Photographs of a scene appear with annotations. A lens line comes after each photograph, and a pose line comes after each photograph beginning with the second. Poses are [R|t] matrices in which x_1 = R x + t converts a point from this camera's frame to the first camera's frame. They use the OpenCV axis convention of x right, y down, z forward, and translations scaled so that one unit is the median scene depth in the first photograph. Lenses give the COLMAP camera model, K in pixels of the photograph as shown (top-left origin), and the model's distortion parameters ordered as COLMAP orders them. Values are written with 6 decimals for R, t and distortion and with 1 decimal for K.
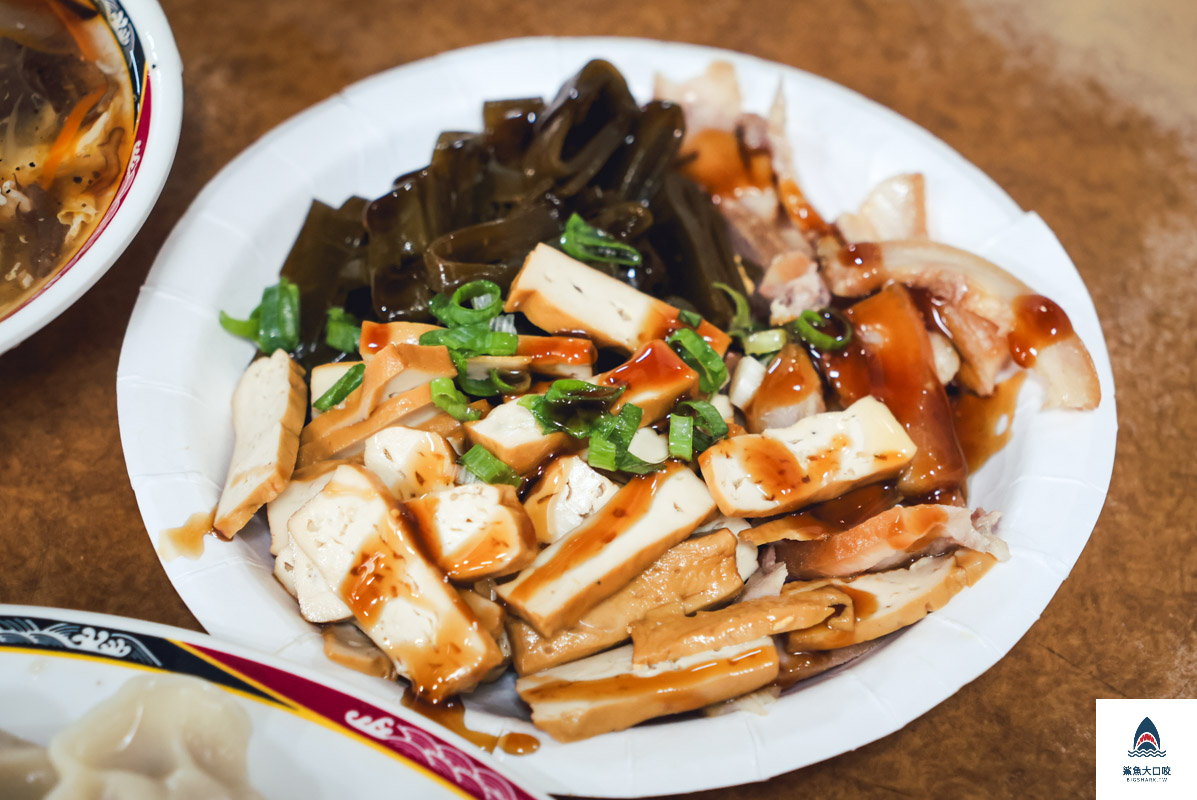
lens RADIAL K [[2733.5, 0, 598.5], [0, 2733.5, 400.0], [0, 0, 1]] dist [0.013540, -0.160286]
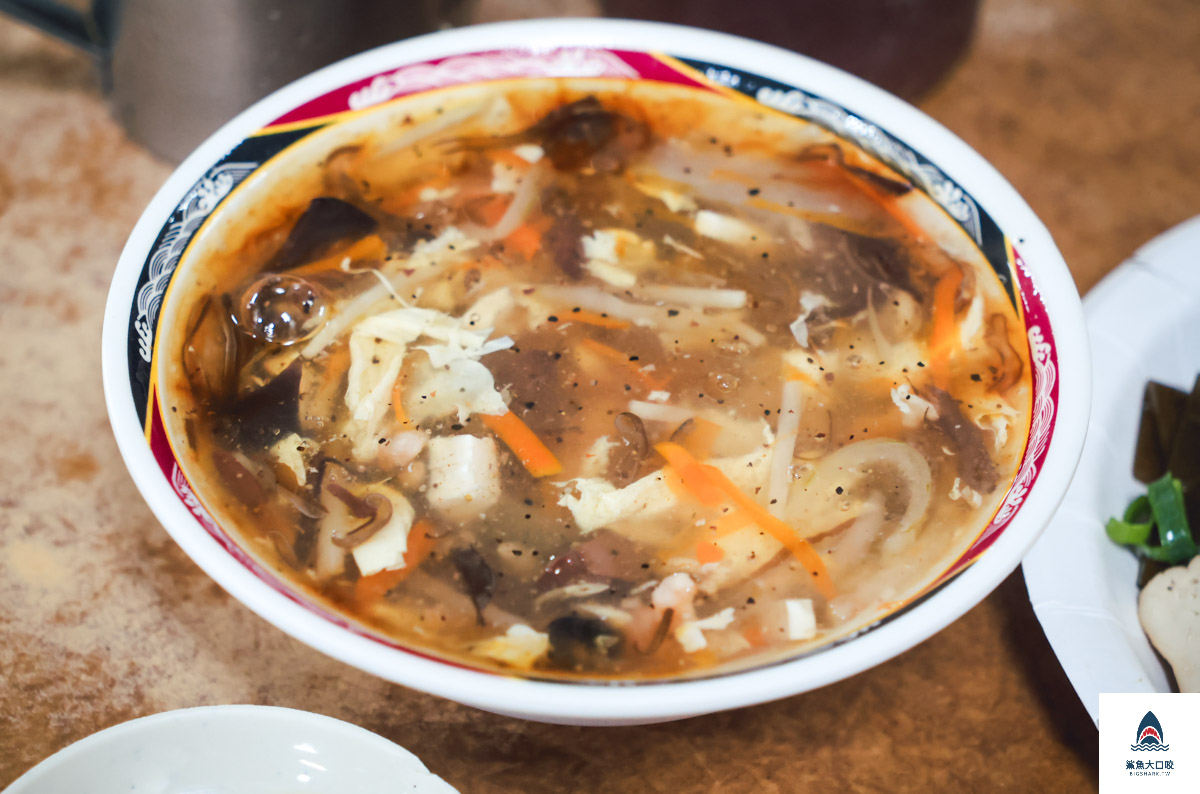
lens RADIAL K [[2947.3, 0, 600.0], [0, 2947.3, 397.0], [0, 0, 1]] dist [0.003059, 0.057286]
pose [[0.995545, -0.085287, 0.040200, -0.341551], [0.088026, 0.993501, -0.072159, -0.018283], [-0.033785, 0.075376, 0.996583, 0.086775]]
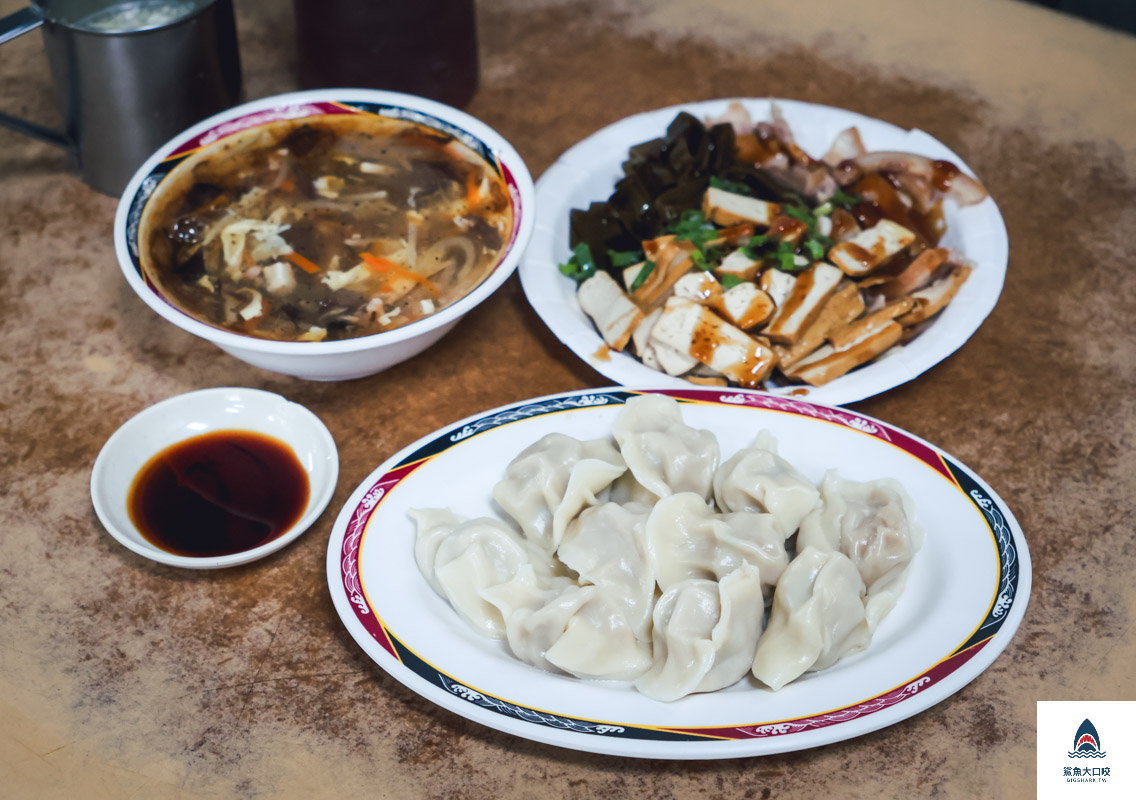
lens RADIAL K [[2097.7, 0, 568.0], [0, 2097.7, 400.0], [0, 0, 1]] dist [-0.034928, 0.221997]
pose [[0.955795, -0.255010, 0.146378, -0.392314], [0.267386, 0.960902, -0.071912, 0.179416], [-0.122316, 0.107872, 0.986611, -0.507366]]
